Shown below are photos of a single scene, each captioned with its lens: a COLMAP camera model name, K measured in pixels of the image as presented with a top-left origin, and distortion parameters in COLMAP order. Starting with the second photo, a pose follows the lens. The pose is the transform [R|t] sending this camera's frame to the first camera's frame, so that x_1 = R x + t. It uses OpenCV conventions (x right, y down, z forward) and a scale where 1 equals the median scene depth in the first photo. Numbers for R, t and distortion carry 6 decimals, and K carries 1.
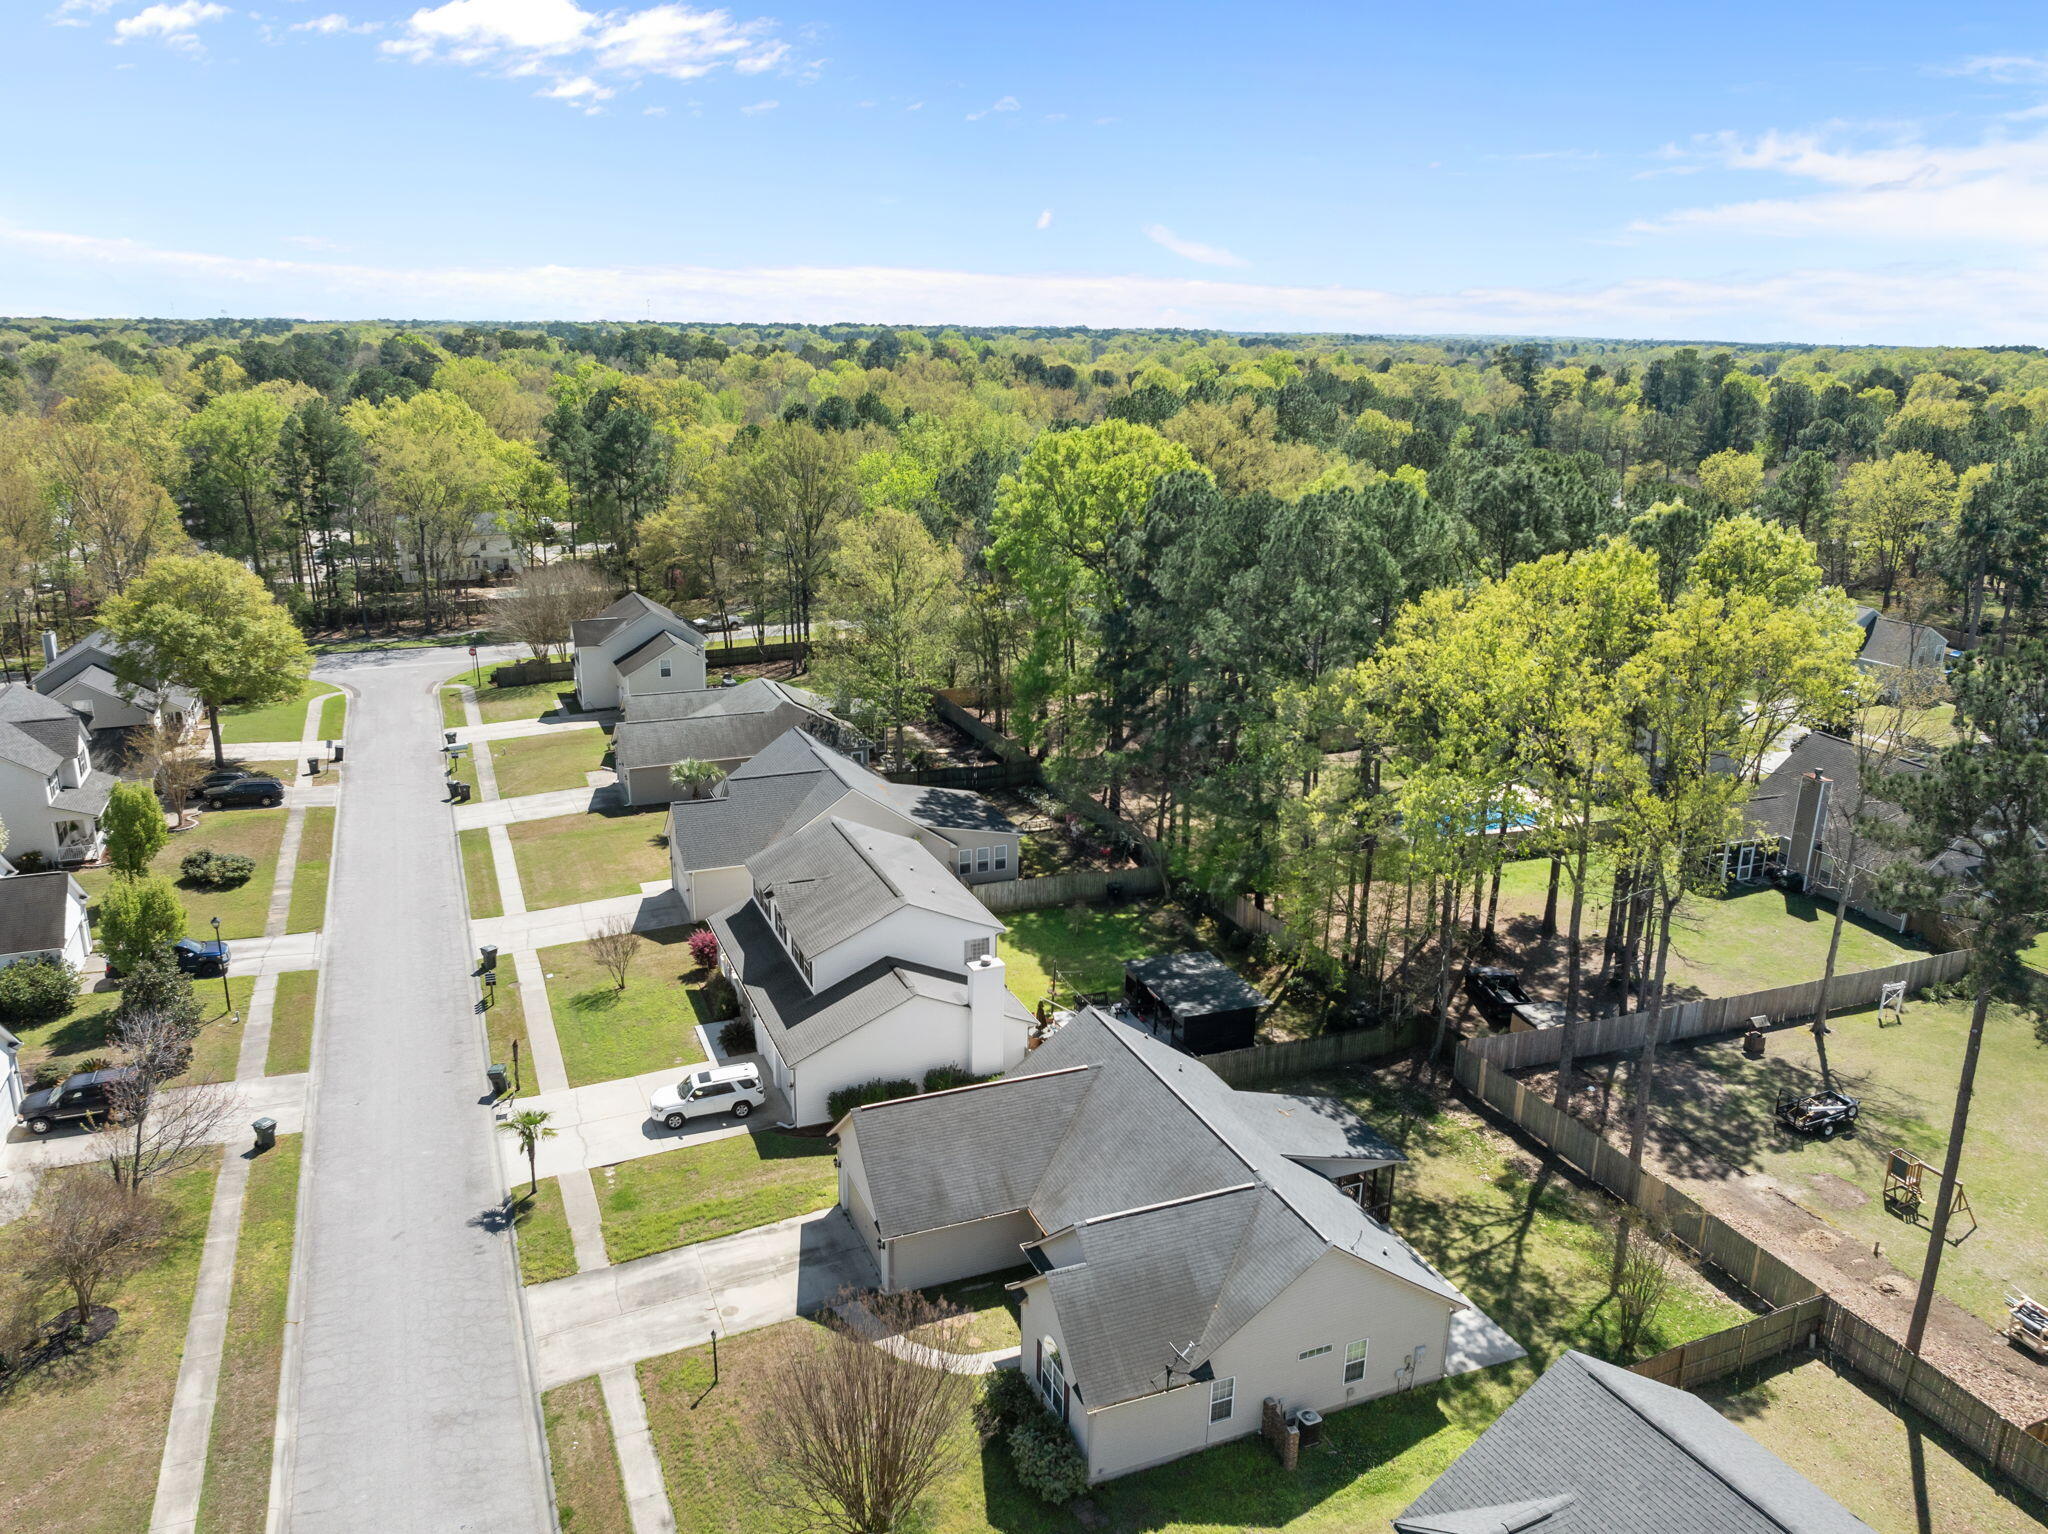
lens RADIAL K [[1497.7, 0, 1019.5], [0, 1497.7, 763.3], [0, 0, 1]] dist [-0.034854, -0.008201]
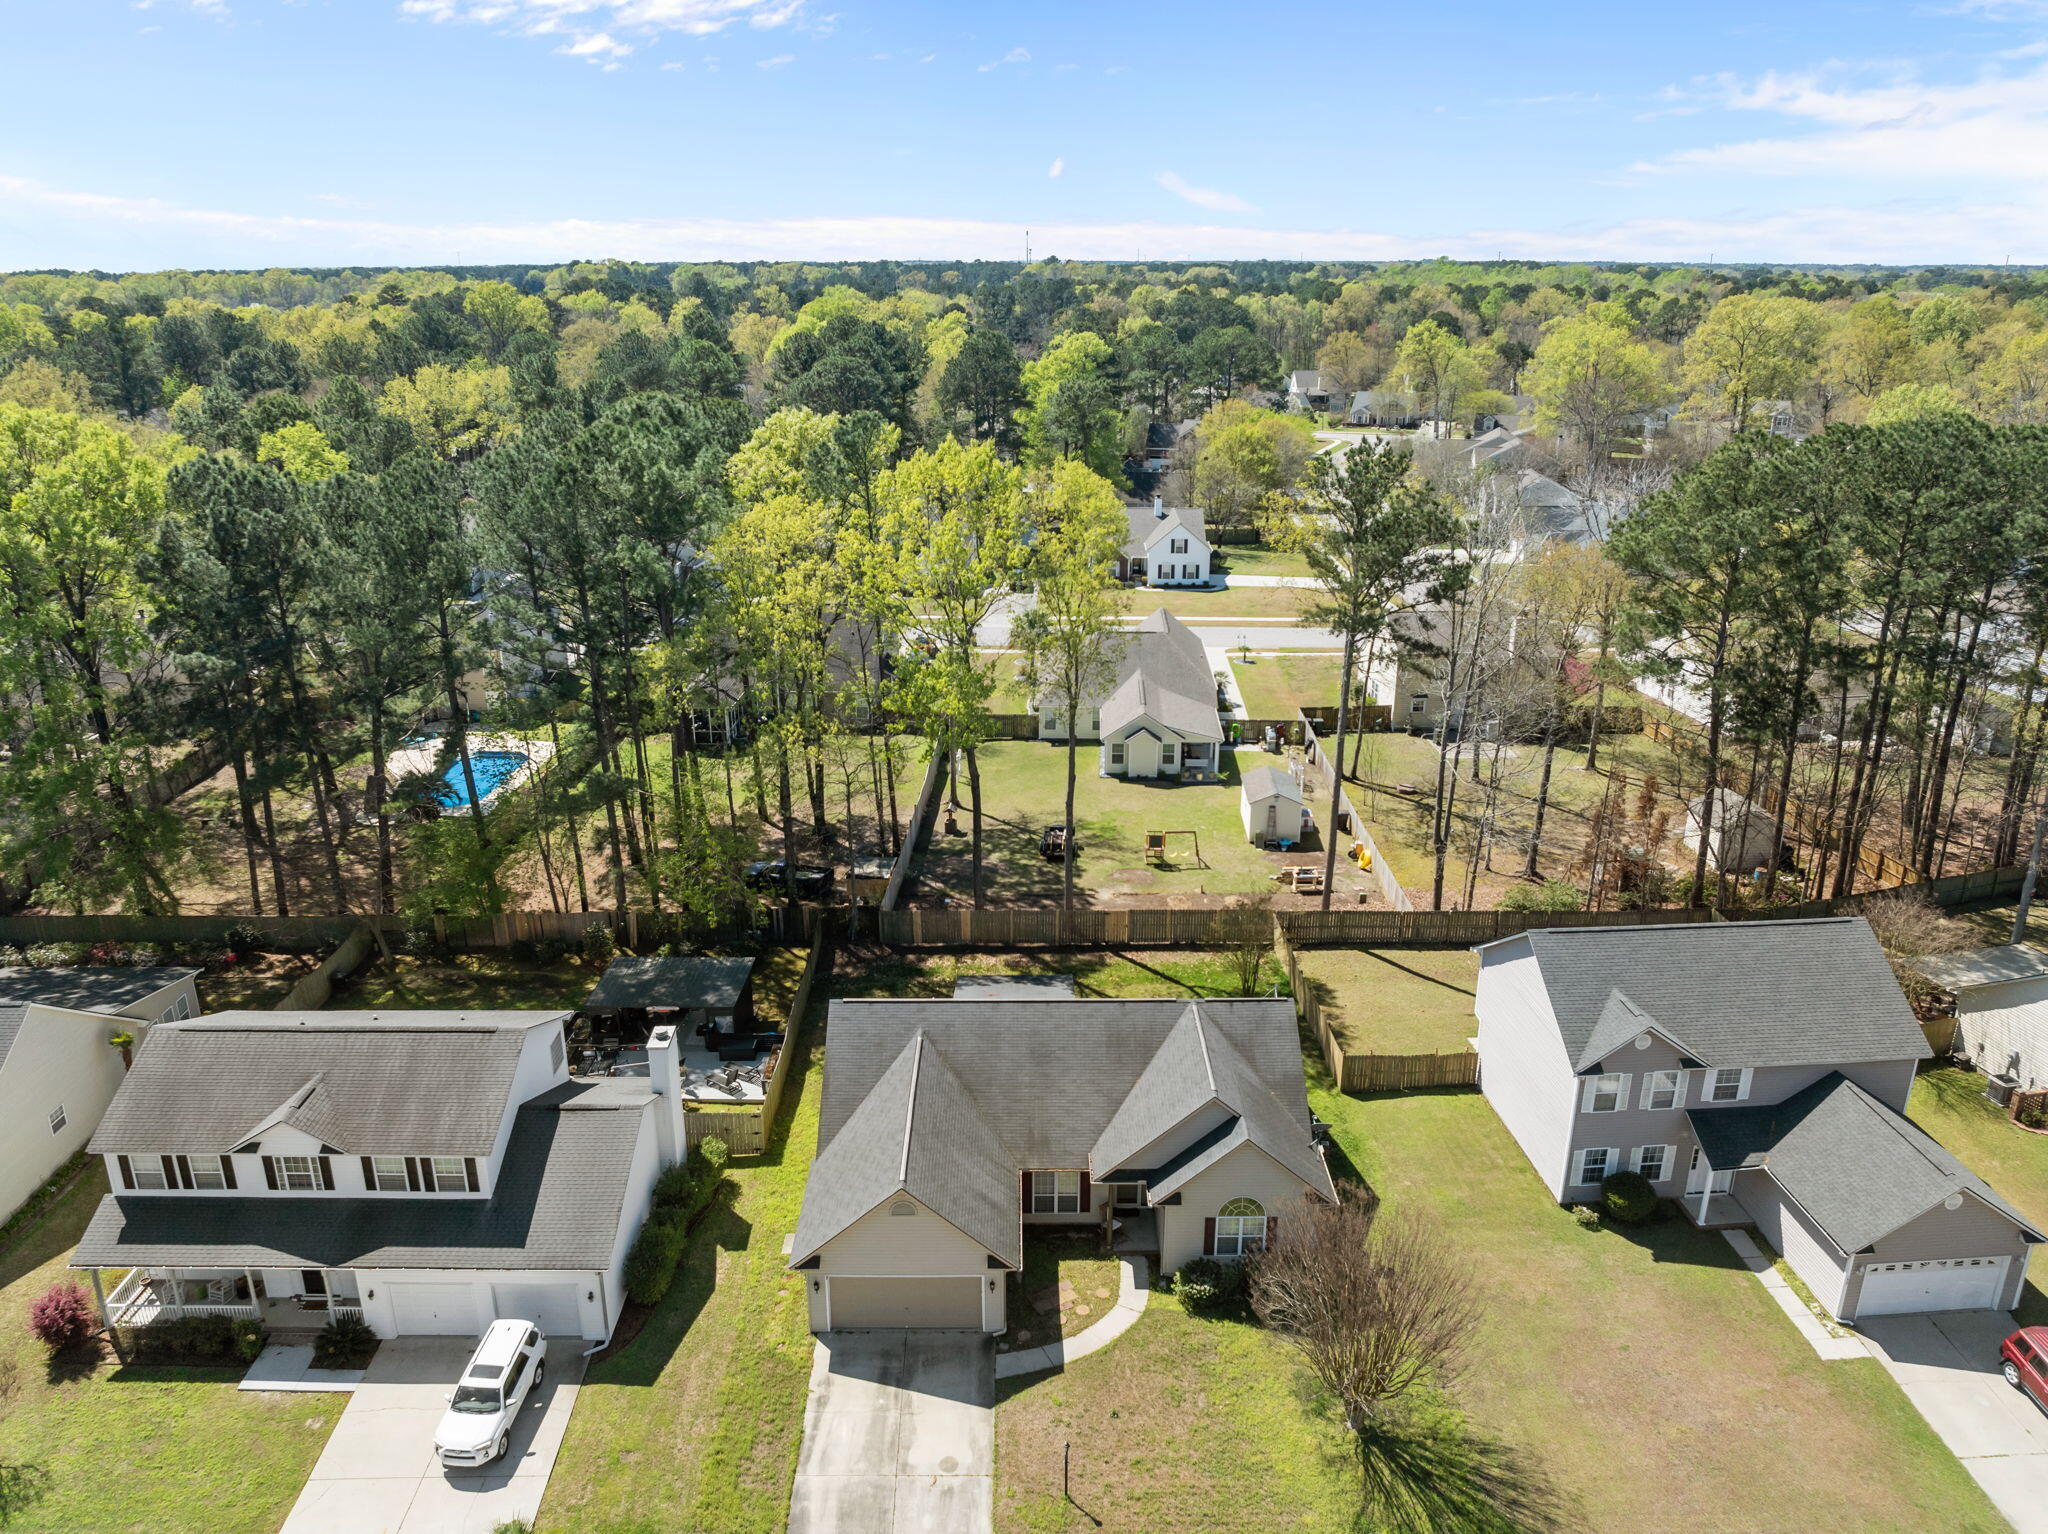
lens RADIAL K [[1461.4, 0, 1024.0], [0, 1461.4, 767.0], [0, 0, 1]] dist [-0.030999, -0.019475]
pose [[0.374102, -0.319041, 0.870782, -0.585479], [0.269138, 0.935901, 0.227274, -0.133387], [-0.887475, 0.149337, 0.435989, 0.419650]]
